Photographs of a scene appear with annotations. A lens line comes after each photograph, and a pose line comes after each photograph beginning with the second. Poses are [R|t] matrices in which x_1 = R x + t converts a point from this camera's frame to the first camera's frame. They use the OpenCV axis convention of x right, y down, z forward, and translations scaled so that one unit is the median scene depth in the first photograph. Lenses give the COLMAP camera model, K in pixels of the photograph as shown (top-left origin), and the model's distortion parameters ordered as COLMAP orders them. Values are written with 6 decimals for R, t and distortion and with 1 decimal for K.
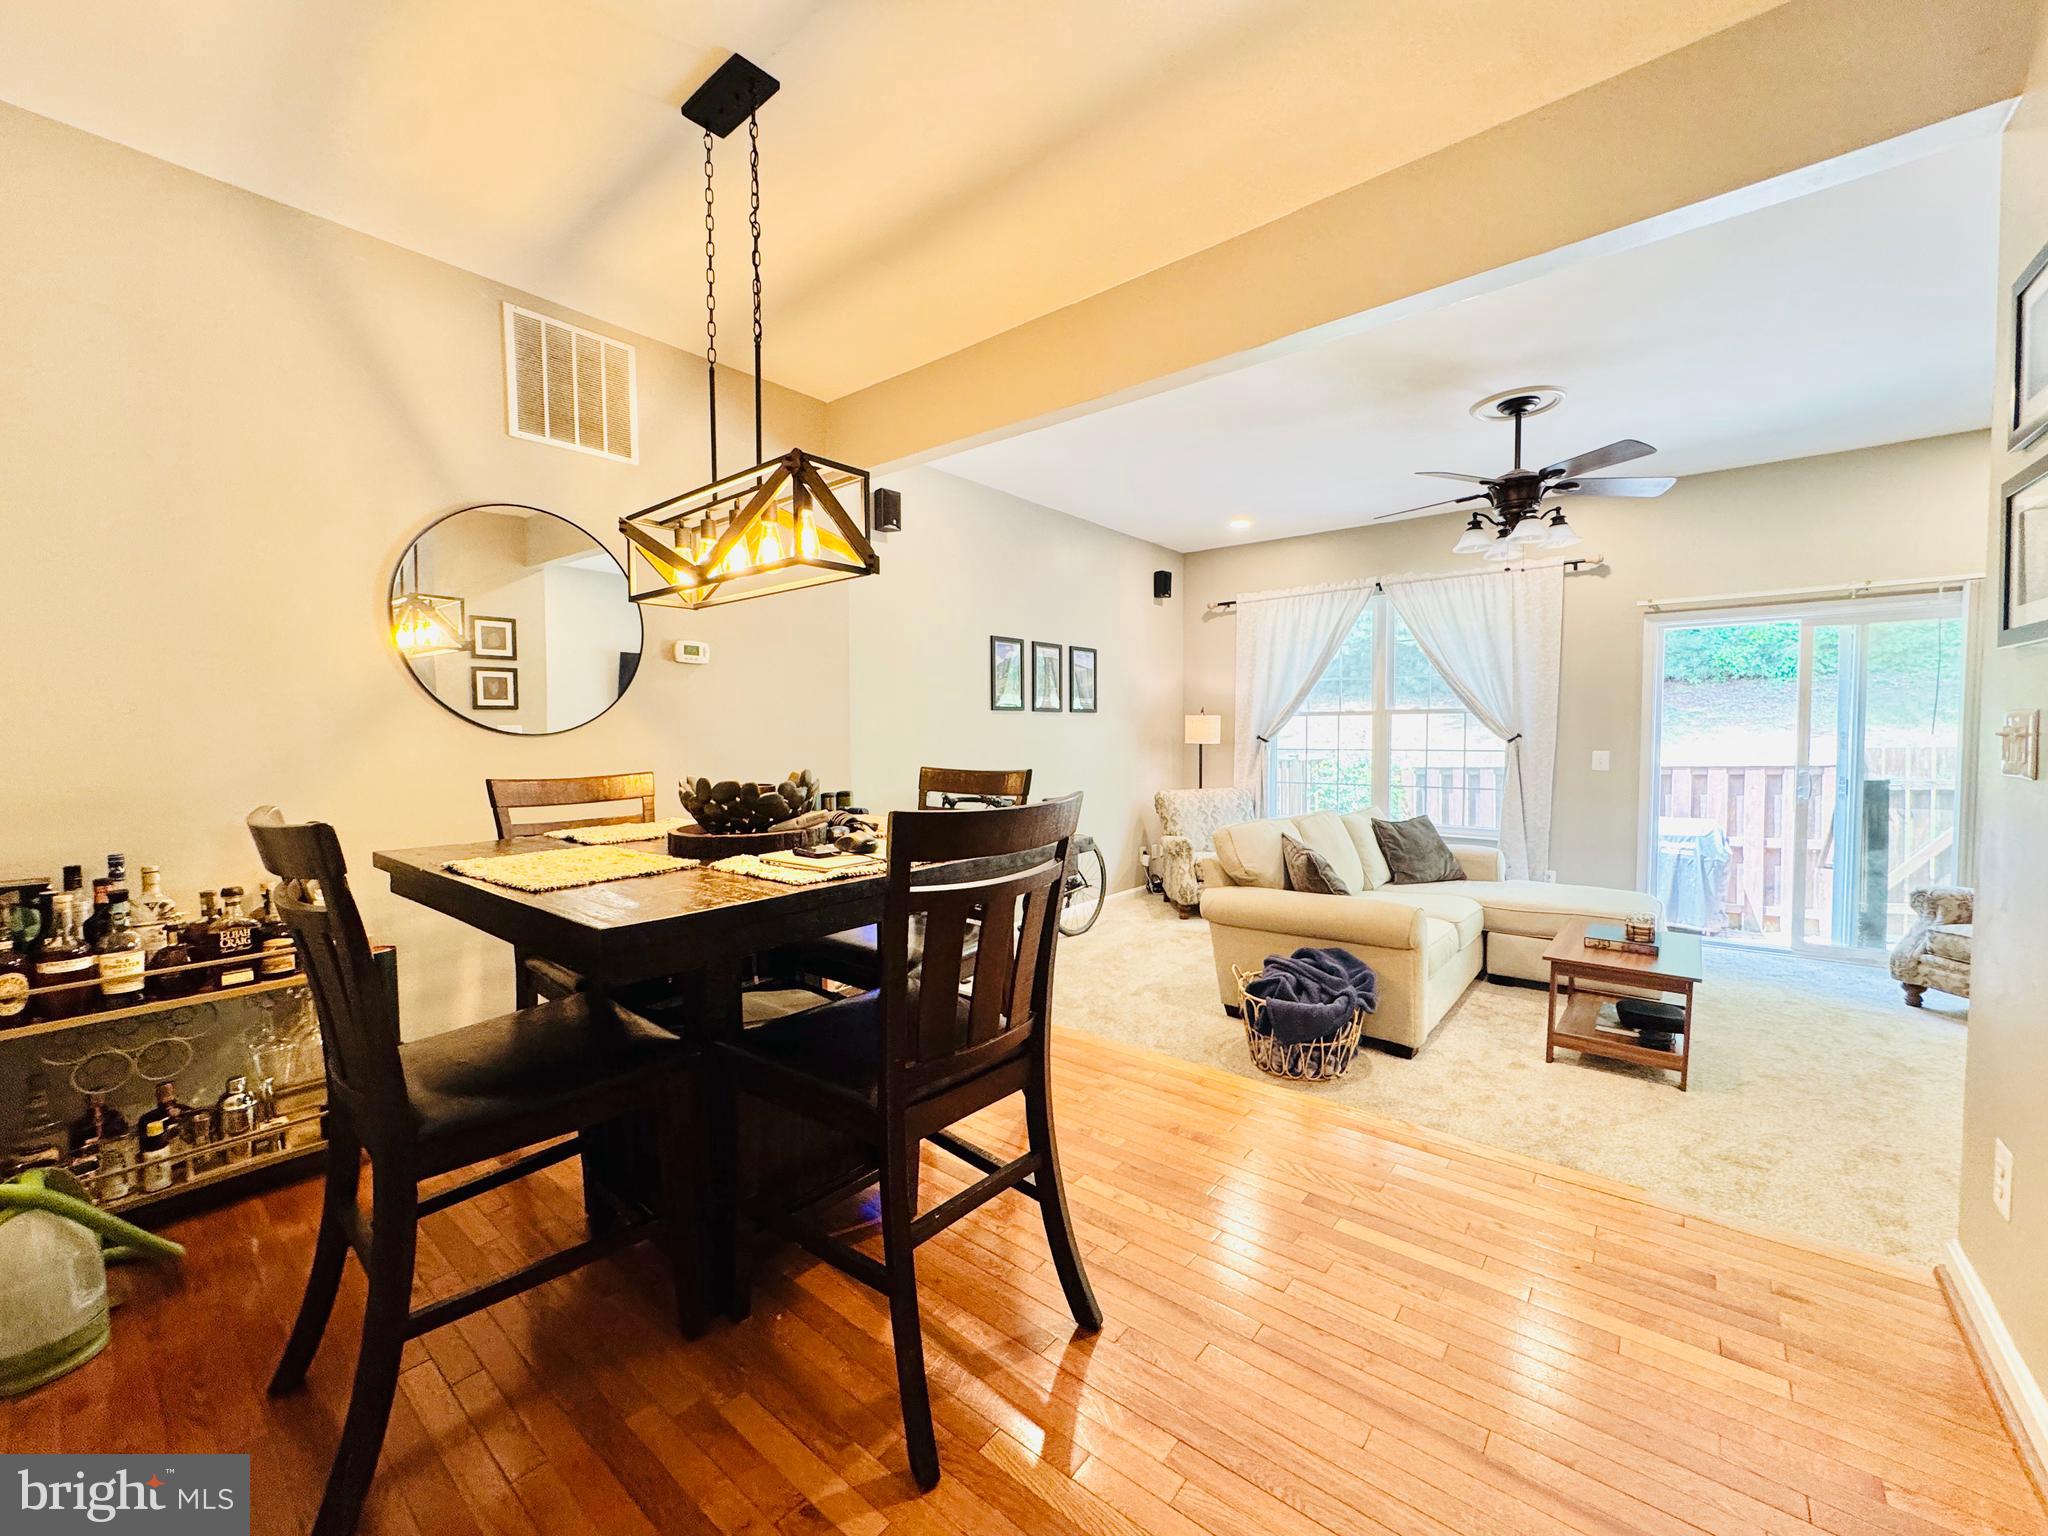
lens RADIAL K [[816.1, 0, 1022.6], [0, 816.1, 765.5], [0, 0, 1]] dist [-0.002691, 0.000552]
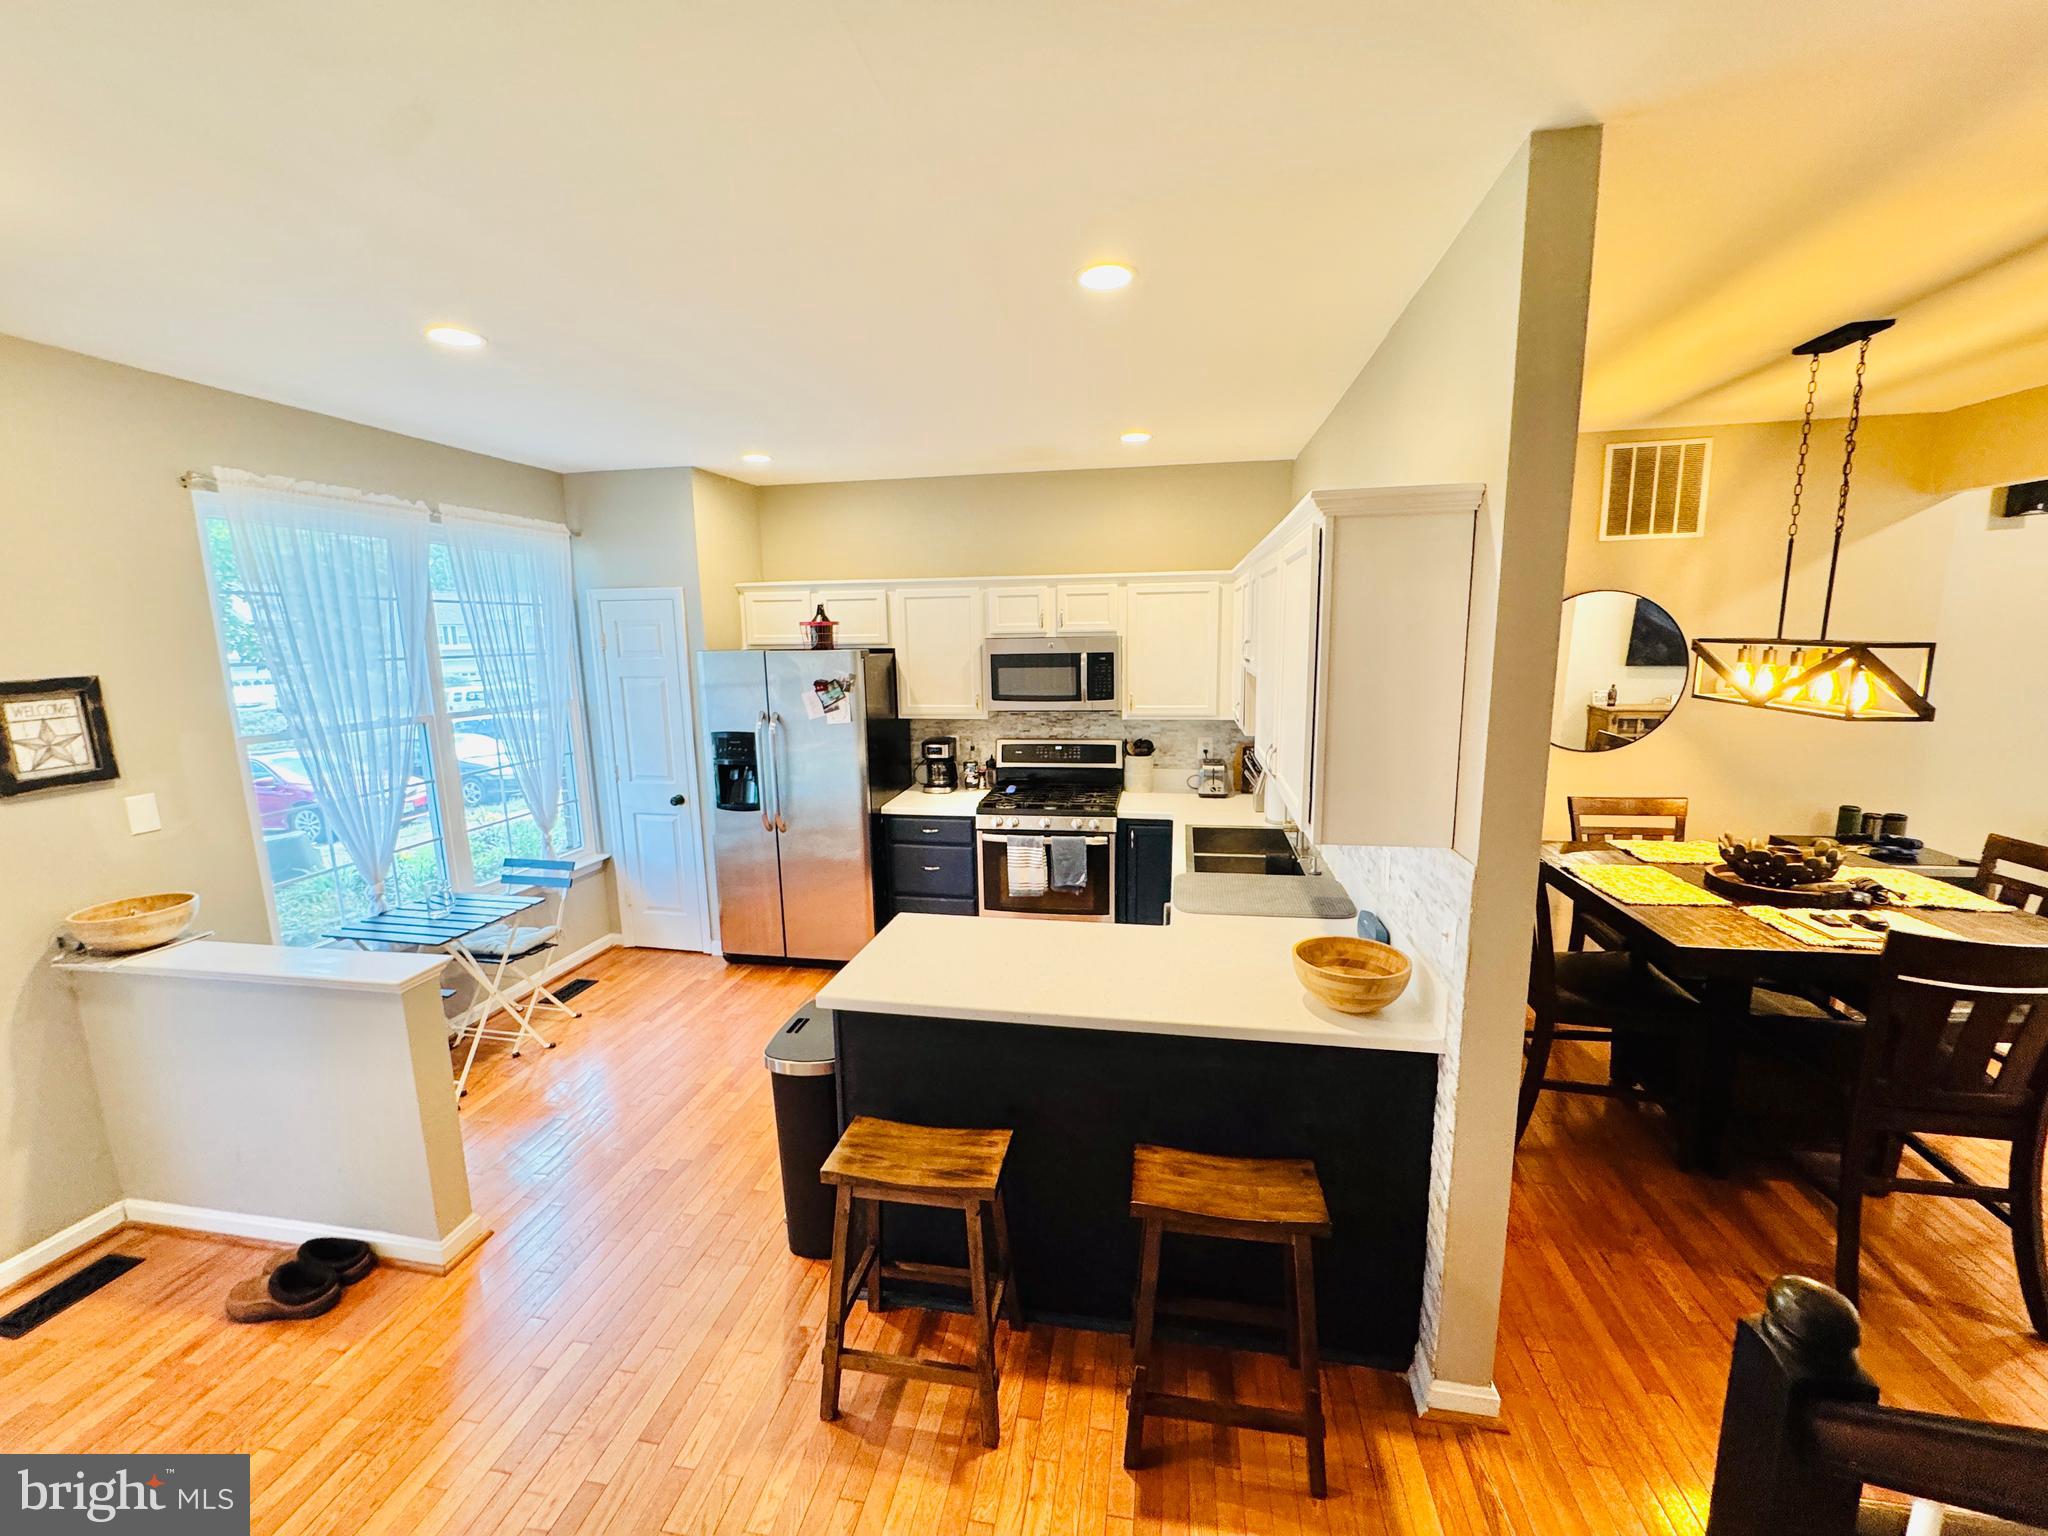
lens RADIAL K [[818.9, 0, 1022.2], [0, 818.9, 765.8], [0, 0, 1]] dist [-0.002801, 0.000277]
pose [[0.485585, 0.141387, -0.862680, 0.132870], [-0.020286, 0.988391, 0.150572, -0.176294], [0.873954, -0.055615, 0.482816, -0.474830]]
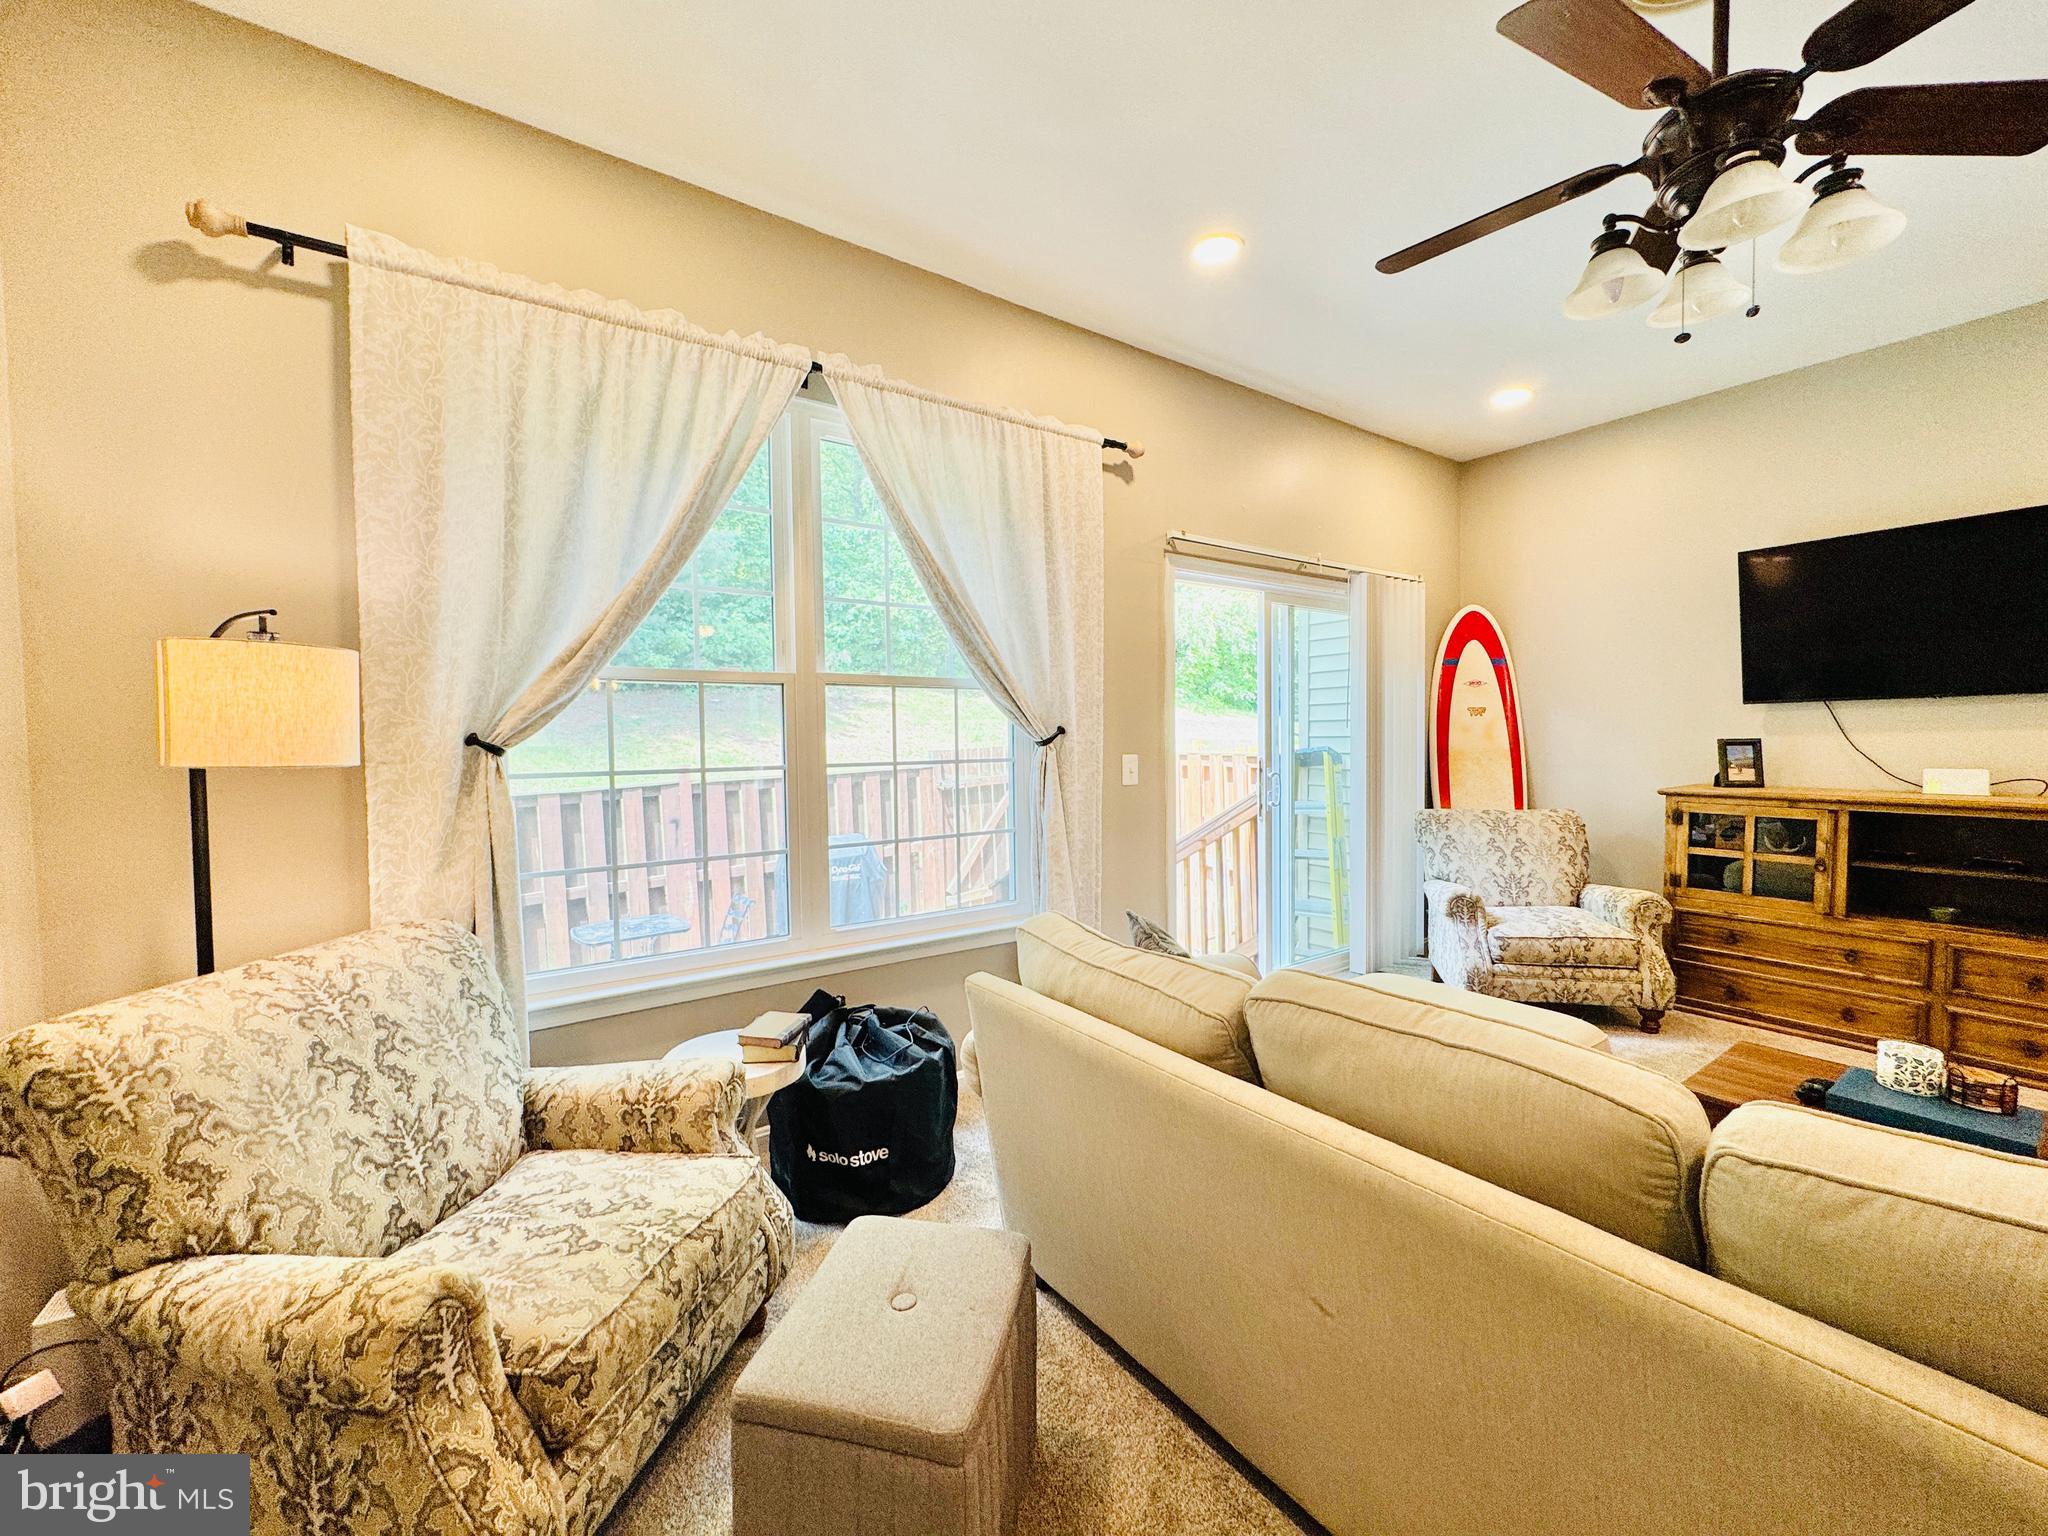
lens RADIAL K [[816.1, 0, 1022.6], [0, 816.1, 765.5], [0, 0, 1]] dist [-0.002691, 0.000552]
pose [[0.268315, -0.032804, 0.962772, 0.105231], [0.049466, 0.998571, 0.020238, -0.040695], [-0.962060, 0.042195, 0.269554, 1.422045]]
